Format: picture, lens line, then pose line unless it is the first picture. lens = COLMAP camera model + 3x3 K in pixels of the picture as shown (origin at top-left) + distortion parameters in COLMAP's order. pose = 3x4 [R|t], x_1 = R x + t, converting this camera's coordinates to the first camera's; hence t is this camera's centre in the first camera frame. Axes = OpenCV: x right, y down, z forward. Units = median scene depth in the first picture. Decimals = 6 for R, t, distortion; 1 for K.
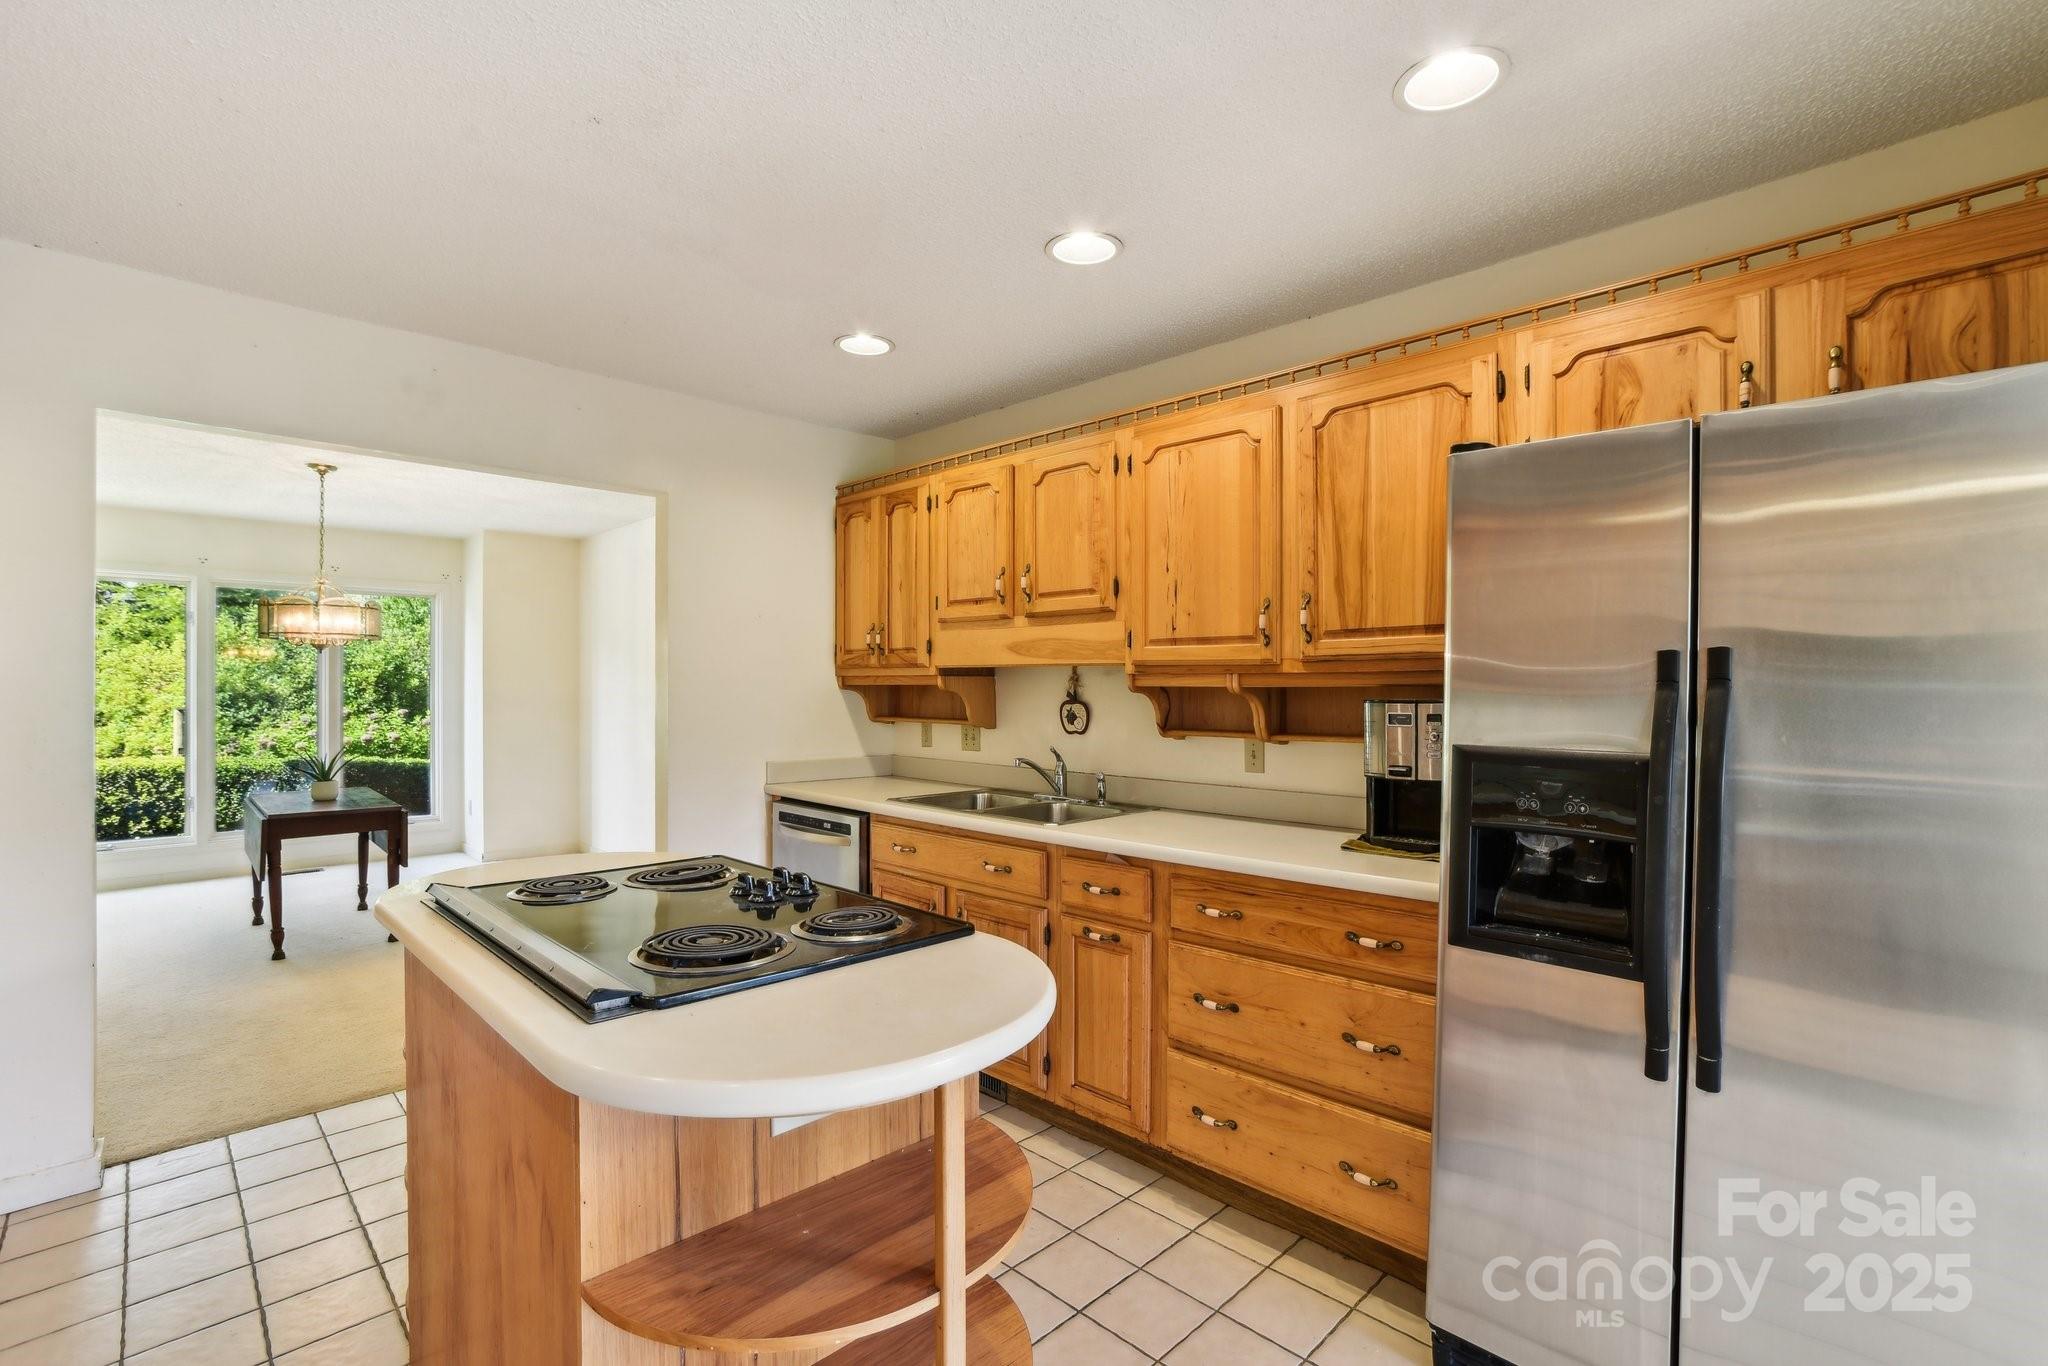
lens RADIAL K [[908.5, 0, 1023.7], [0, 908.5, 690.4], [0, 0, 1]] dist [-0.050492, 0.017438]
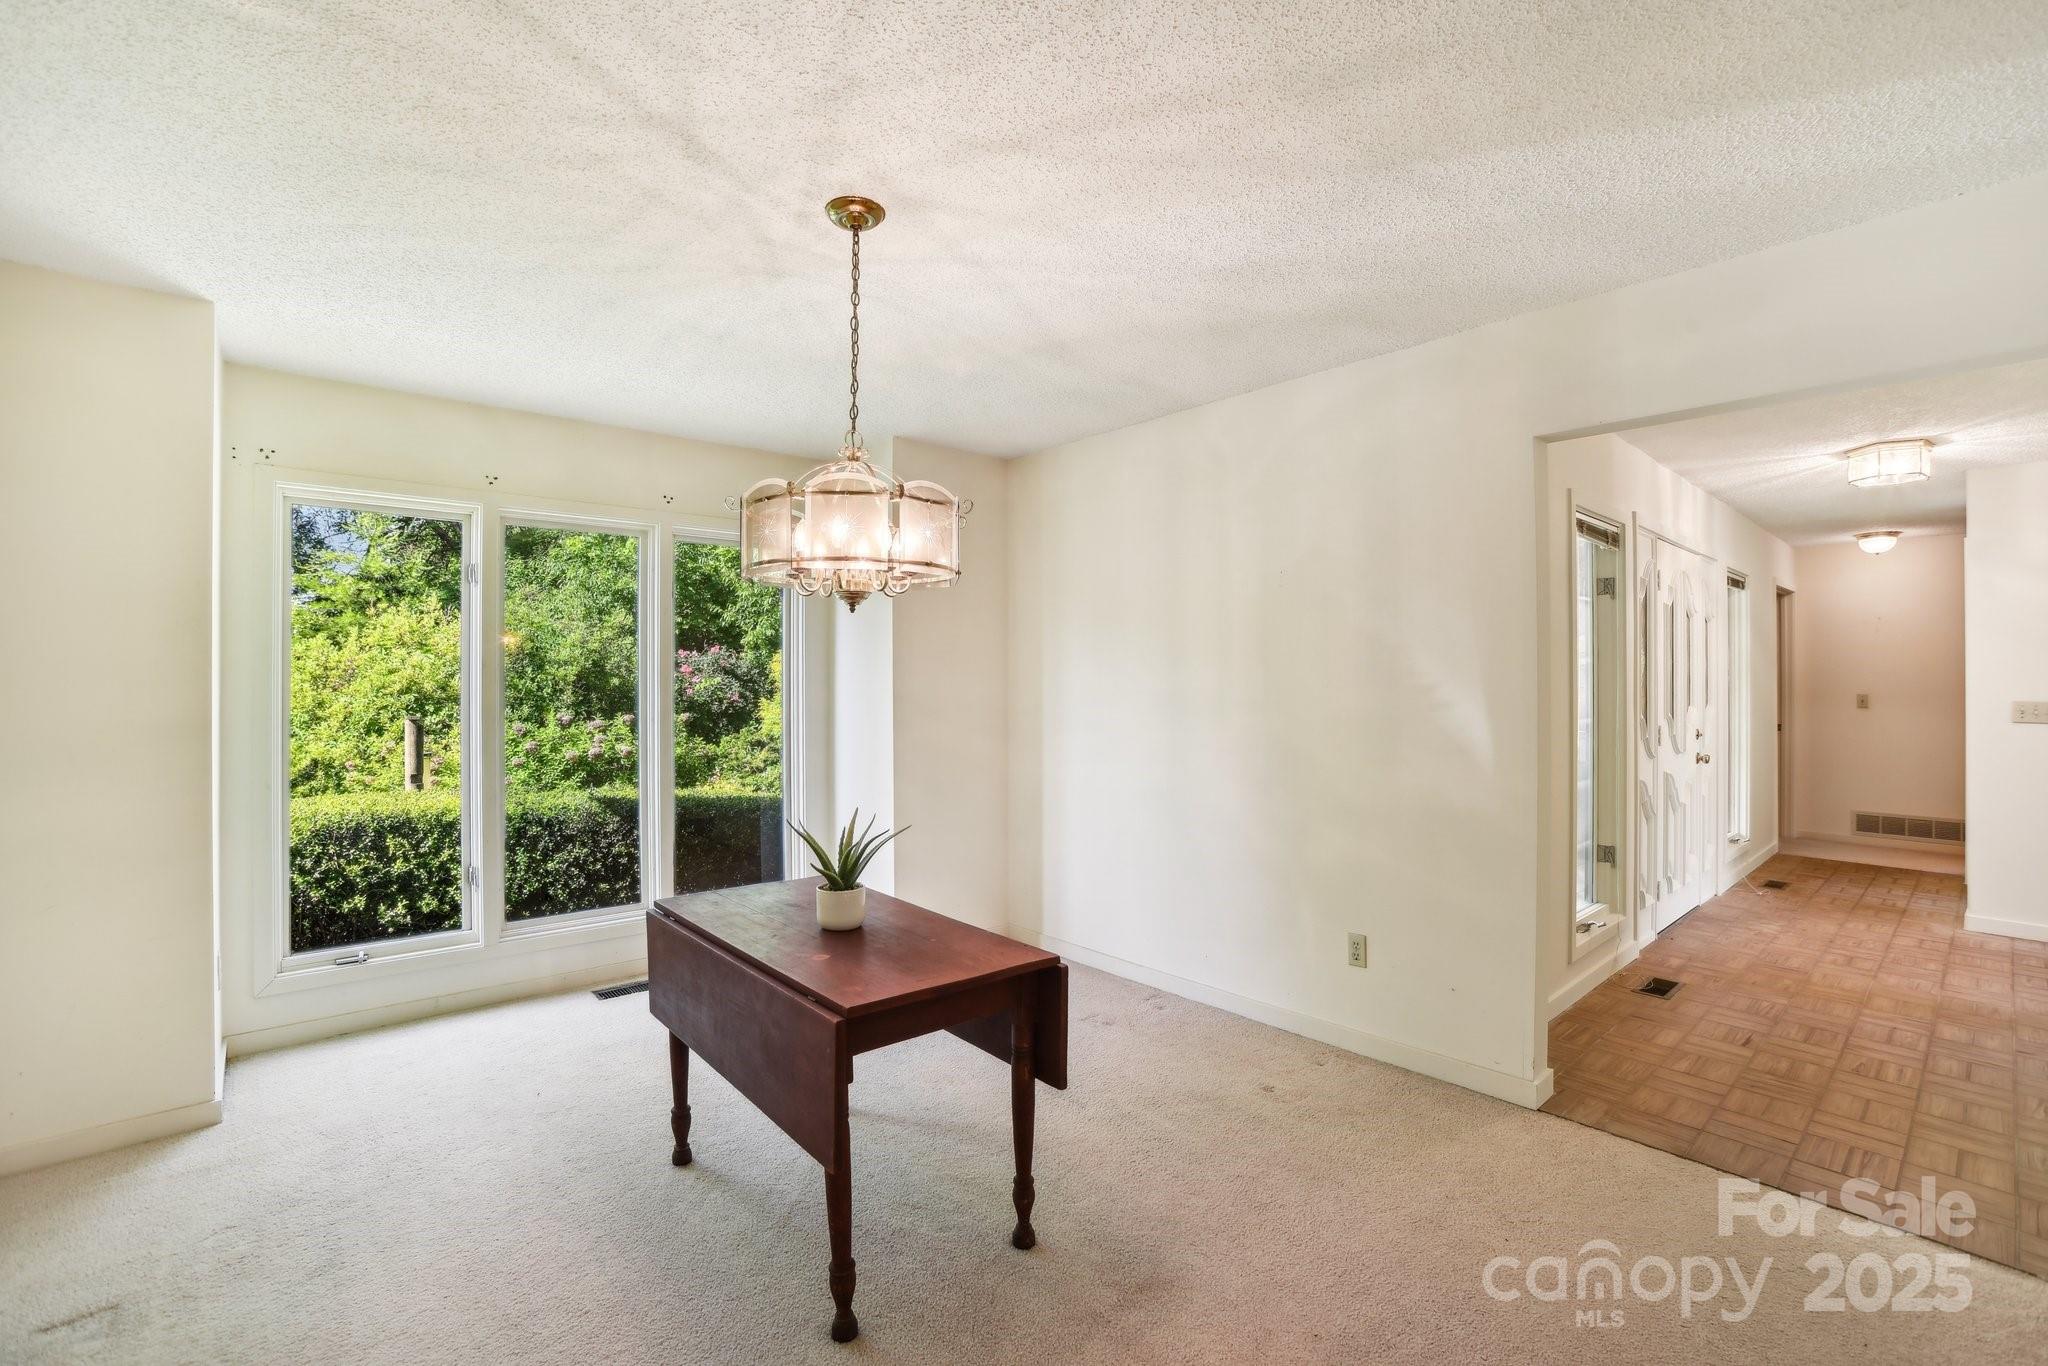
lens RADIAL K [[908.2, 0, 1028.8], [0, 908.2, 673.3], [0, 0, 1]] dist [-0.067231, 0.025385]
pose [[0.996929, -0.005123, -0.078139, -0.498830], [0.003754, 0.999837, -0.017659, -0.000732], [0.078216, 0.017312, 0.996786, 0.403579]]
